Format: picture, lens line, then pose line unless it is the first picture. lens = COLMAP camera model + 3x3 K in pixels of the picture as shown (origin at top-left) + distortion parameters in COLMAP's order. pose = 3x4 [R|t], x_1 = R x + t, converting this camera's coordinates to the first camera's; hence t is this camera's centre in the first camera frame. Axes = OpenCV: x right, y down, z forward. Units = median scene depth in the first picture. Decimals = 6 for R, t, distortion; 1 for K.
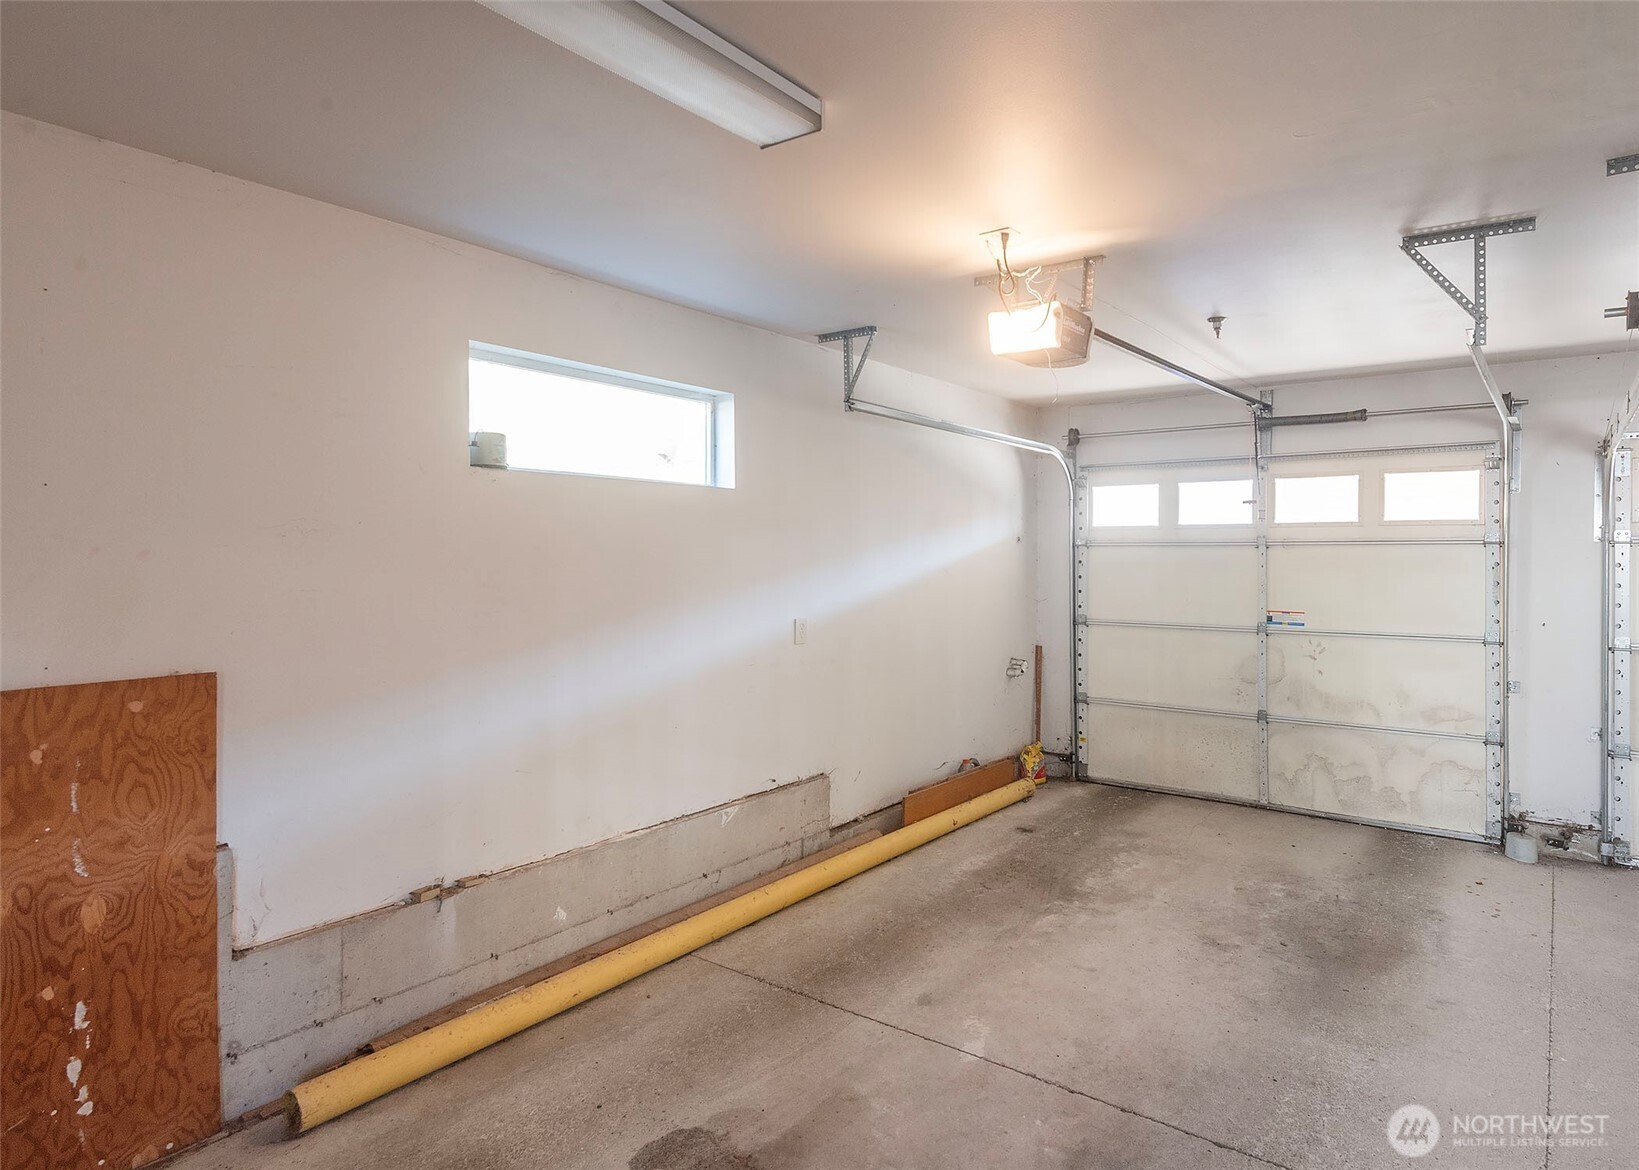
lens RADIAL K [[978.3, 0, 819.5], [0, 978.3, 585.0], [0, 0, 1]] dist [0.002275, -0.000895]
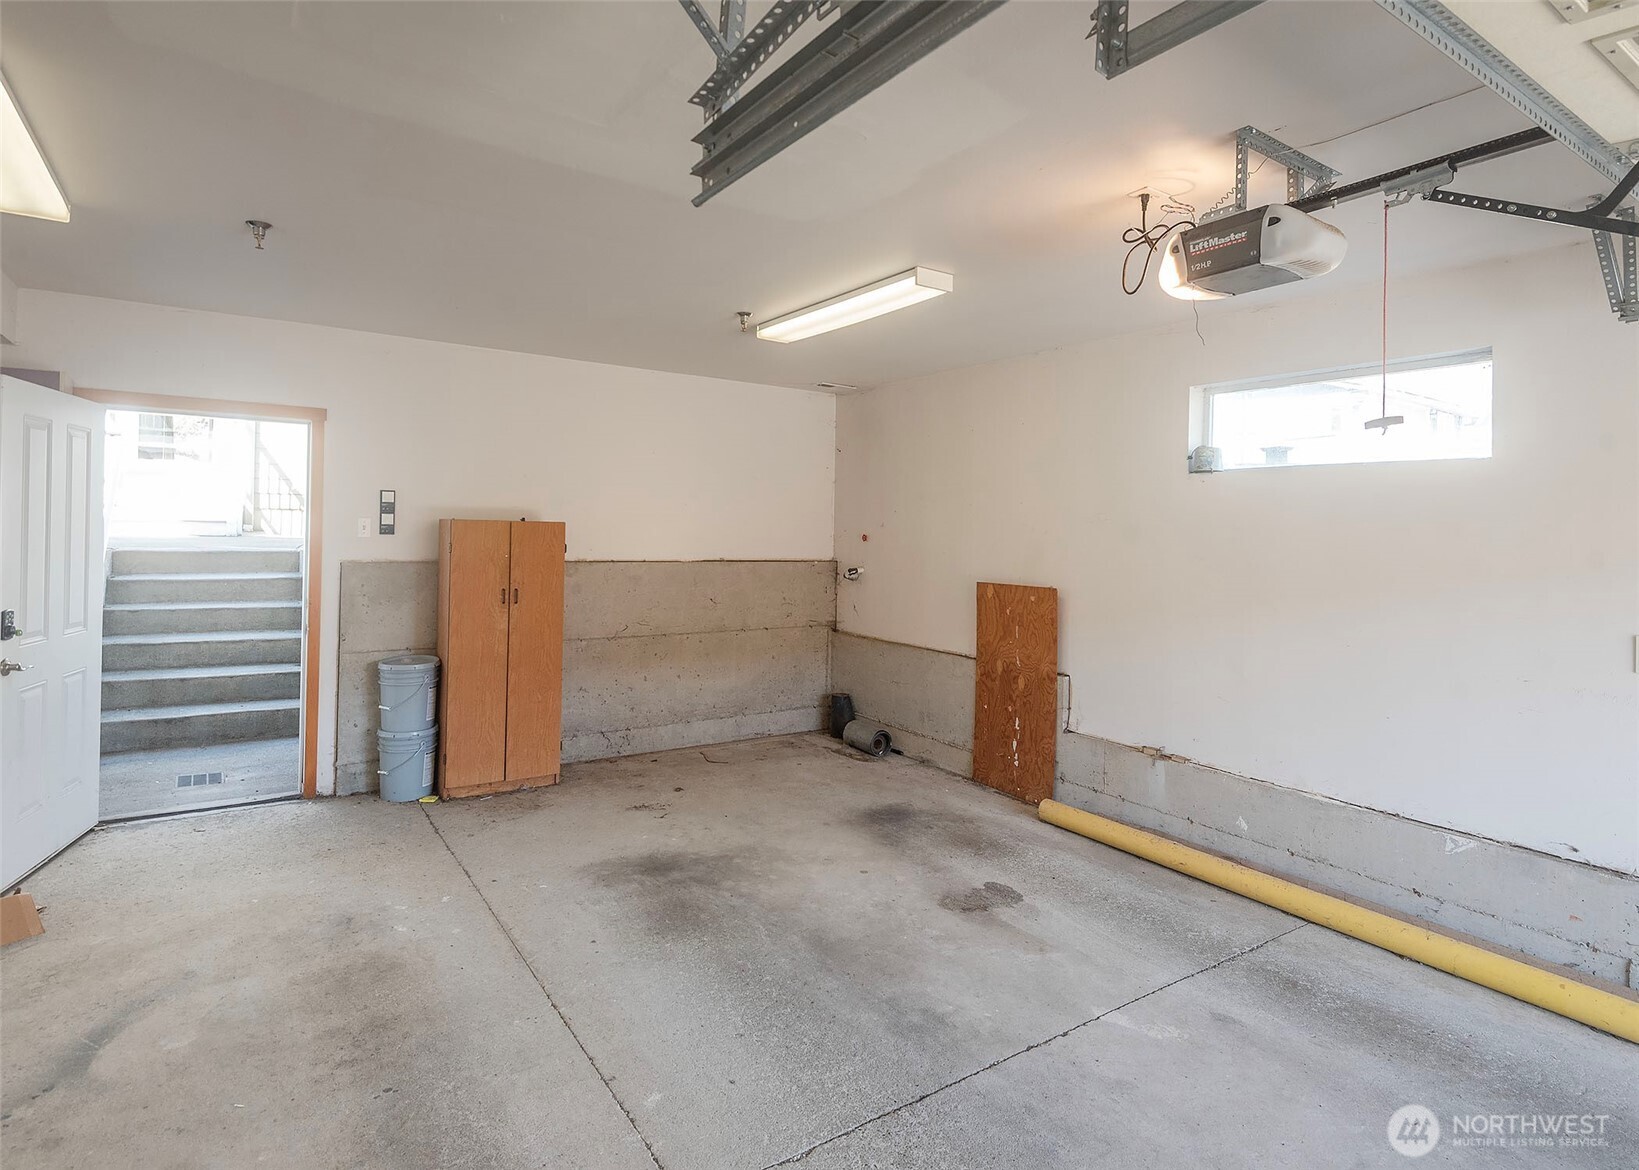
lens RADIAL K [[882.7, 0, 874.7], [0, 882.7, 581.9], [0, 0, 1]] dist [-0.002260, -0.000772]
pose [[-0.307265, 0.045259, -0.950547, 1.188961], [-0.054462, 0.996395, 0.065047, -0.024261], [0.950064, 0.071755, -0.303692, 1.107804]]
